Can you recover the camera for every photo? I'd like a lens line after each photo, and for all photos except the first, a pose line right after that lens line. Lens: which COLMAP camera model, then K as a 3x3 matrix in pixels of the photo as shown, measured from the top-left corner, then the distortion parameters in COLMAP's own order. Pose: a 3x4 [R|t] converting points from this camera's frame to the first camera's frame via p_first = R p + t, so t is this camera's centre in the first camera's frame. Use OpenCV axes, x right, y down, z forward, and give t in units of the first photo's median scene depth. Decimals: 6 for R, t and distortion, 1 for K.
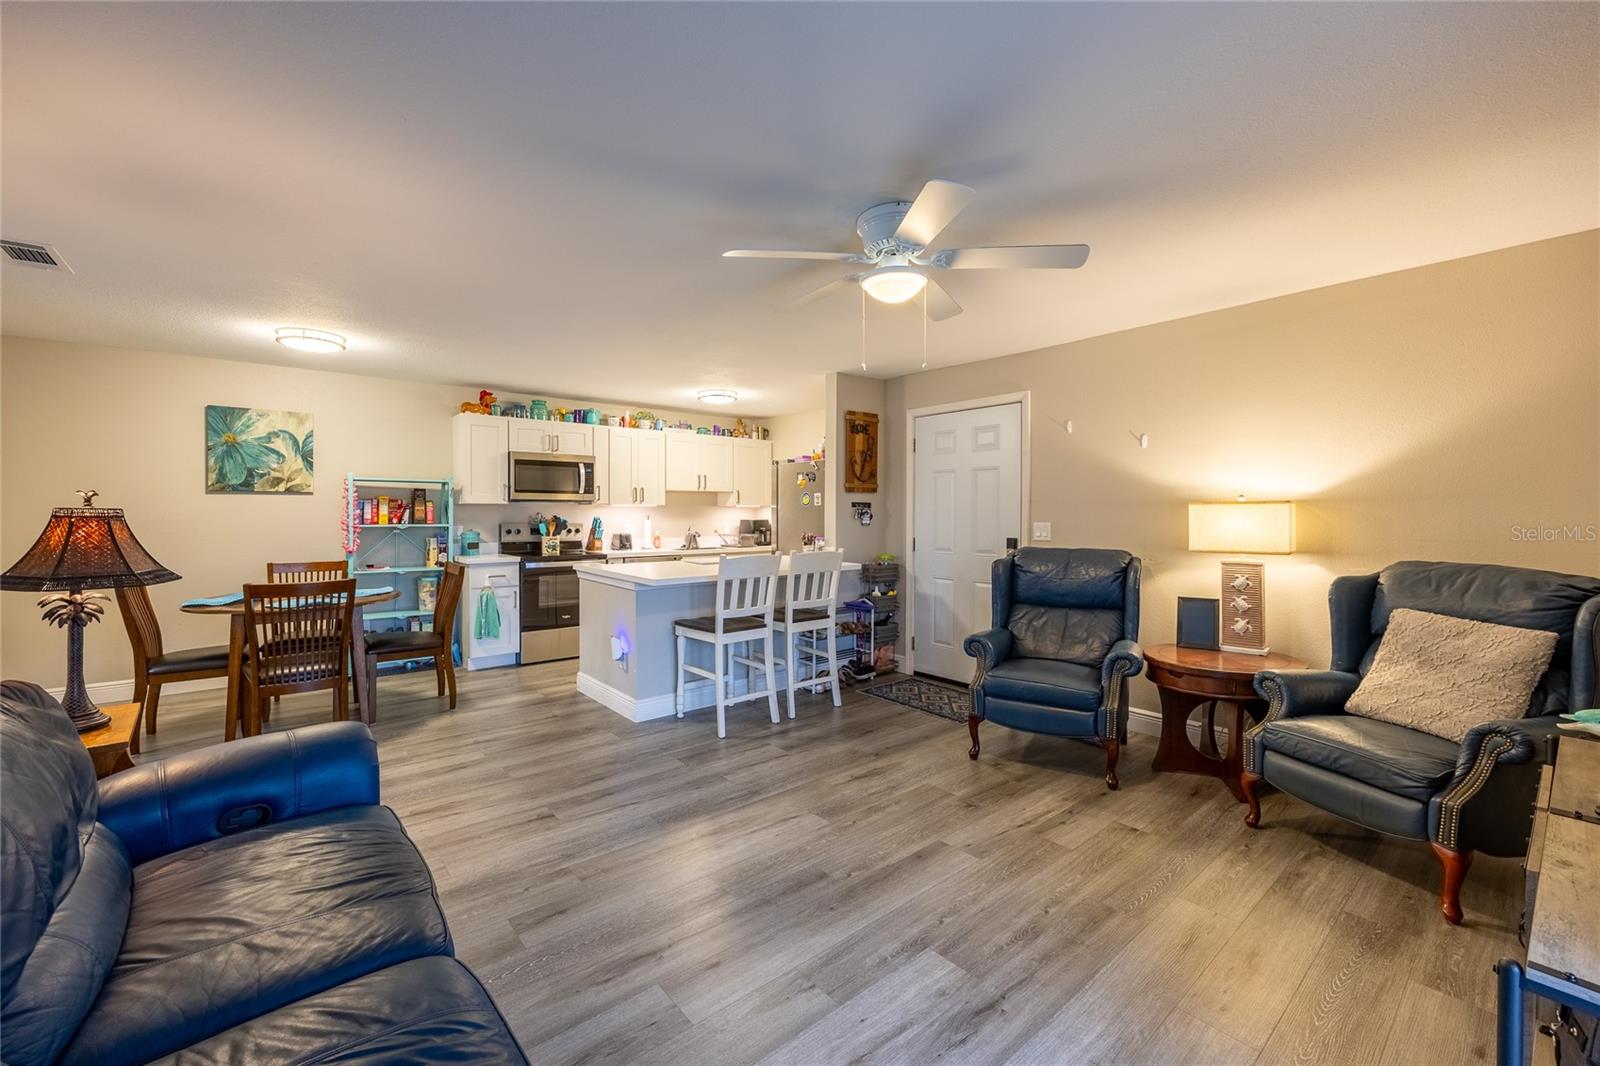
lens RADIAL K [[650.2, 0, 787.9], [0, 650.2, 514.3], [0, 0, 1]] dist [0.002816, -0.000503]
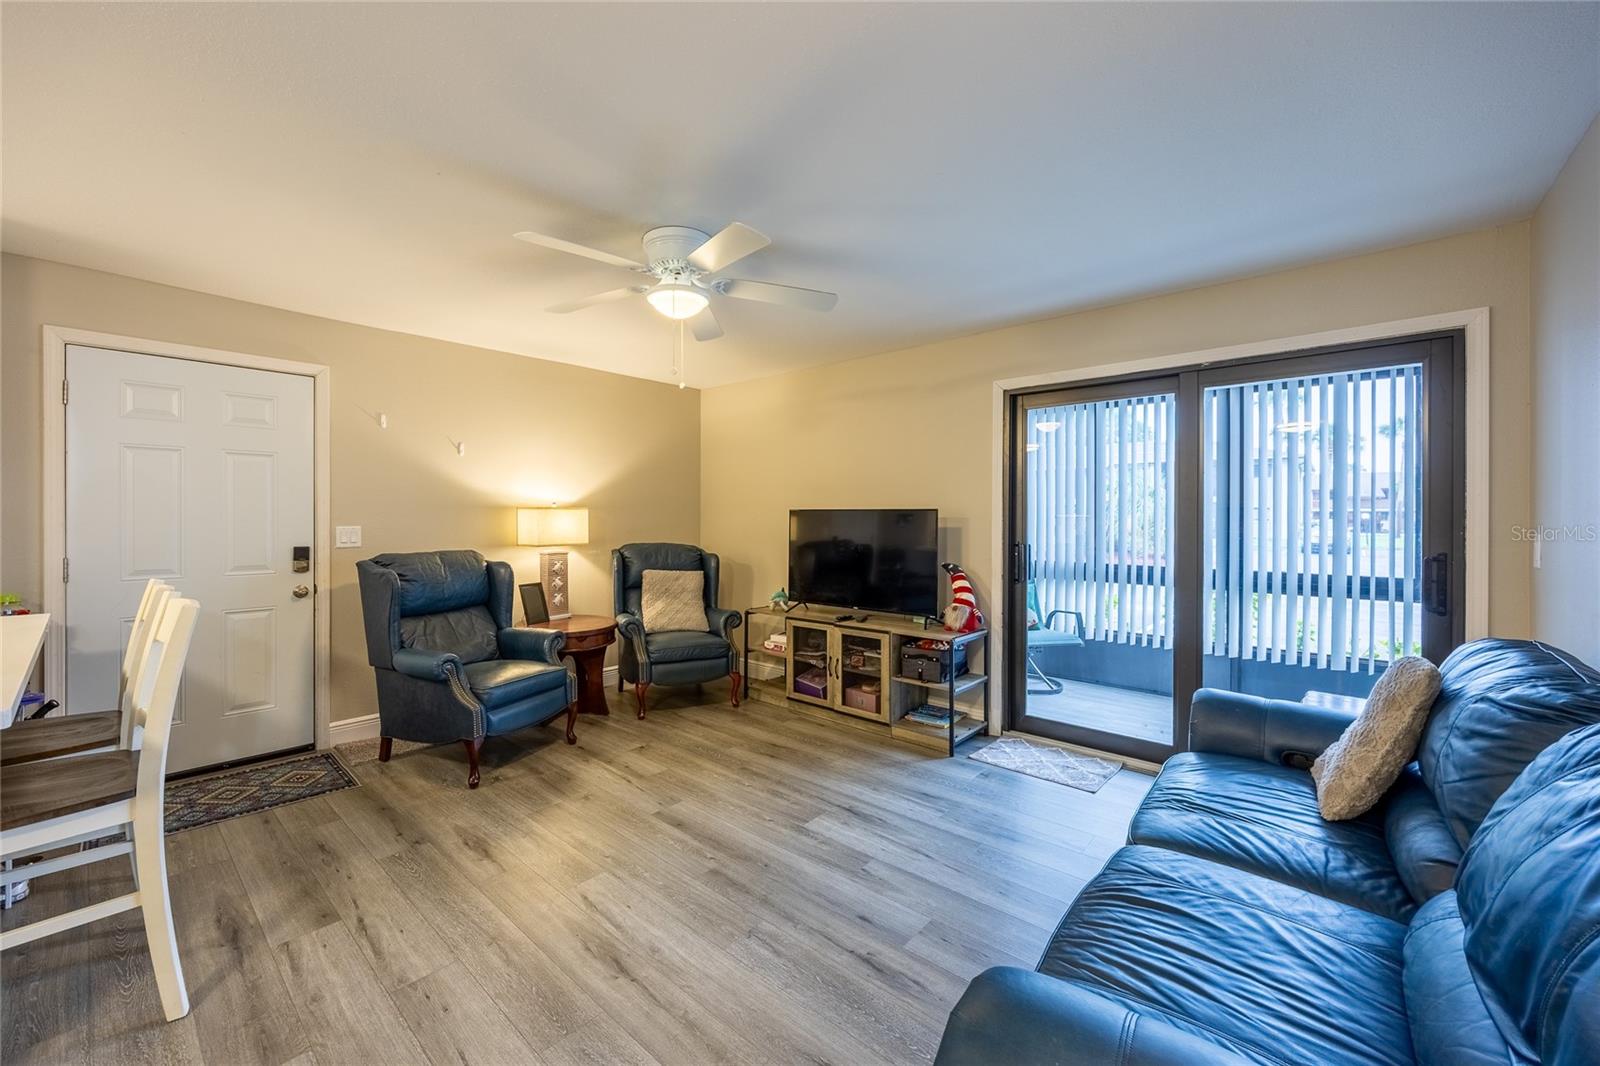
lens RADIAL K [[614.4, 0, 778.9], [0, 614.4, 525.7], [0, 0, 1]] dist [-0.008756, -0.000283]
pose [[-0.143947, -0.011375, 0.989520, -0.416374], [-0.001314, 0.999935, 0.011303, 0.001521], [-0.989584, 0.000327, -0.143953, 0.479105]]
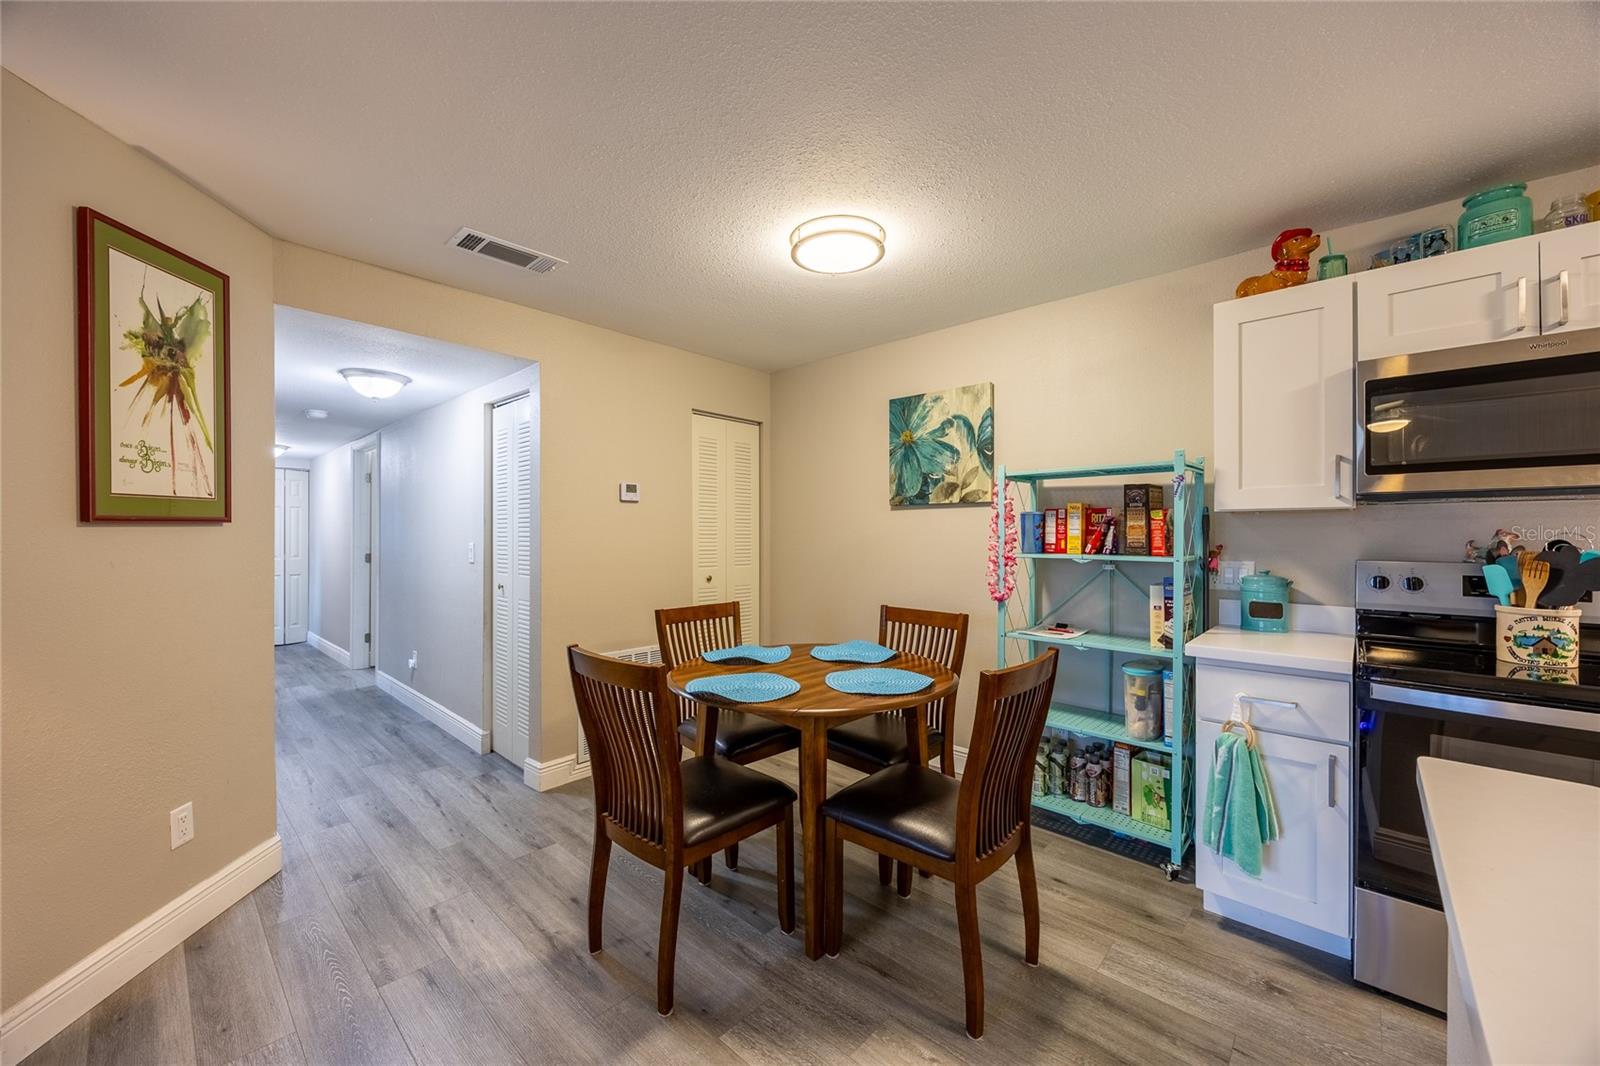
lens RADIAL K [[614.4, 0, 785.4], [0, 614.4, 526.0], [0, 0, 1]] dist [-0.008756, -0.000283]
pose [[0.102623, -0.016122, -0.994590, -0.129749], [-0.003440, 0.999857, -0.016562, 0.001419], [0.994714, 0.005121, 0.102552, 0.704477]]
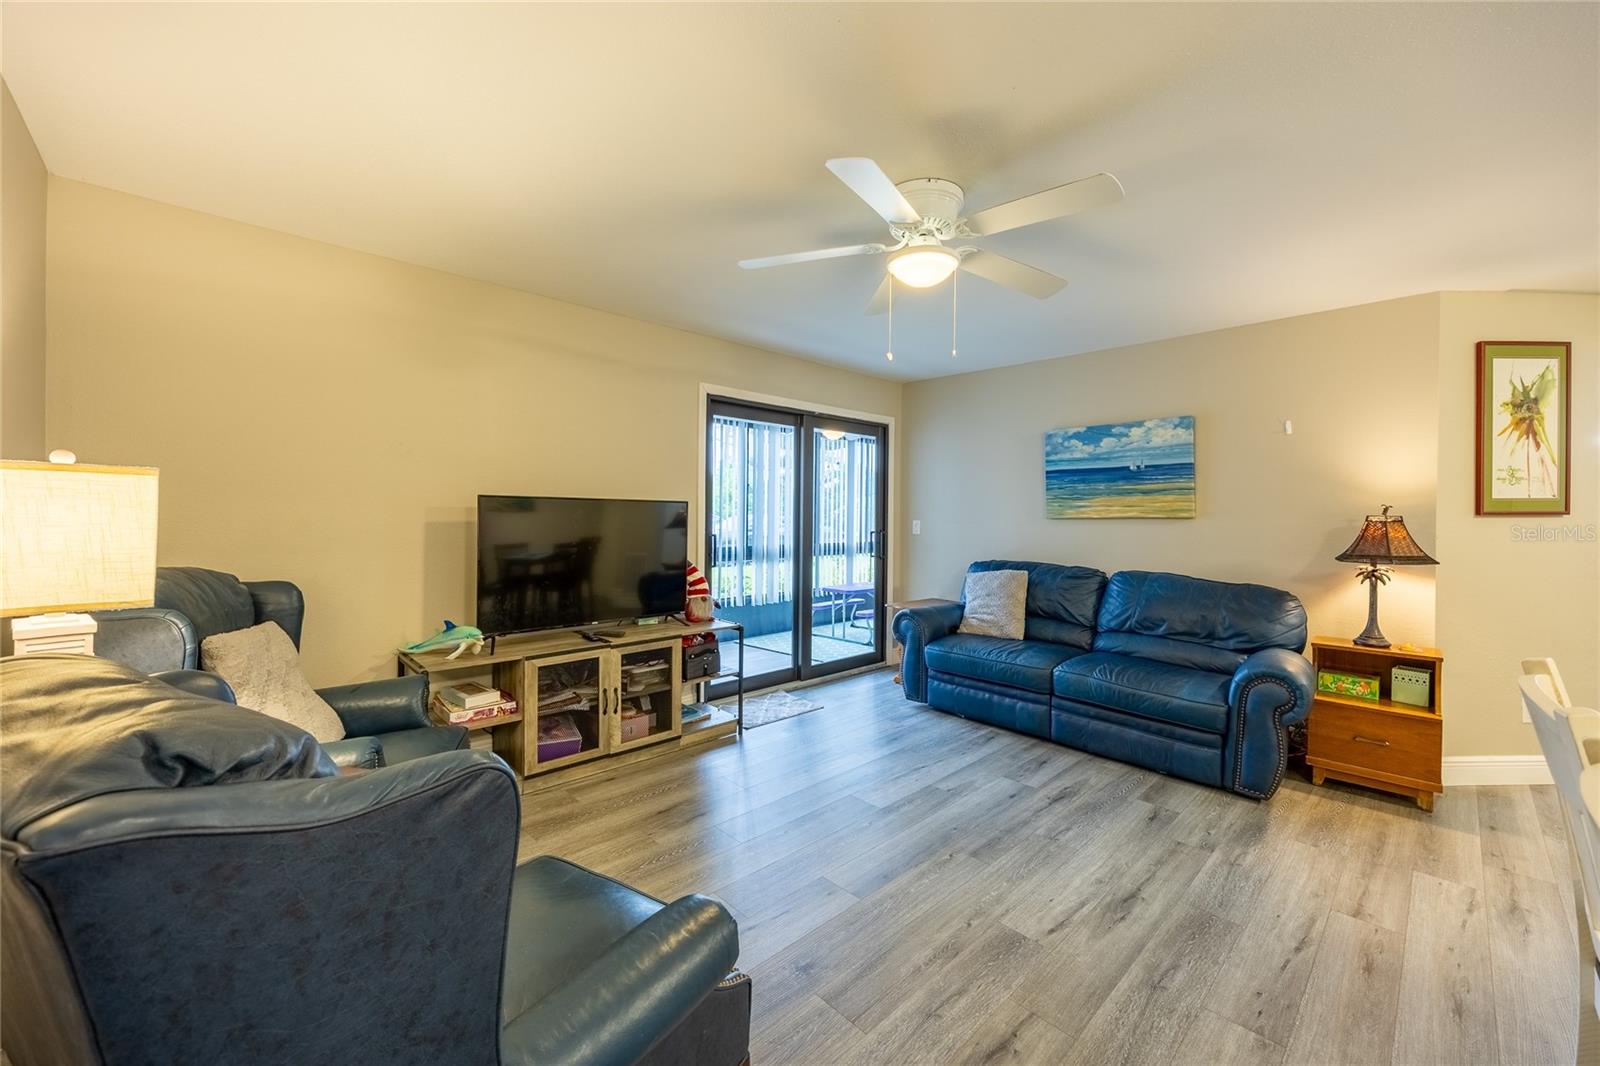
lens RADIAL K [[614.4, 0, 802.4], [0, 614.4, 526.2], [0, 0, 1]] dist [-0.008756, -0.000283]
pose [[-0.998593, -0.009486, -0.052180, 0.181355], [-0.010735, 0.999661, 0.023701, -0.001122], [0.051937, 0.024228, -0.998356, 0.911333]]
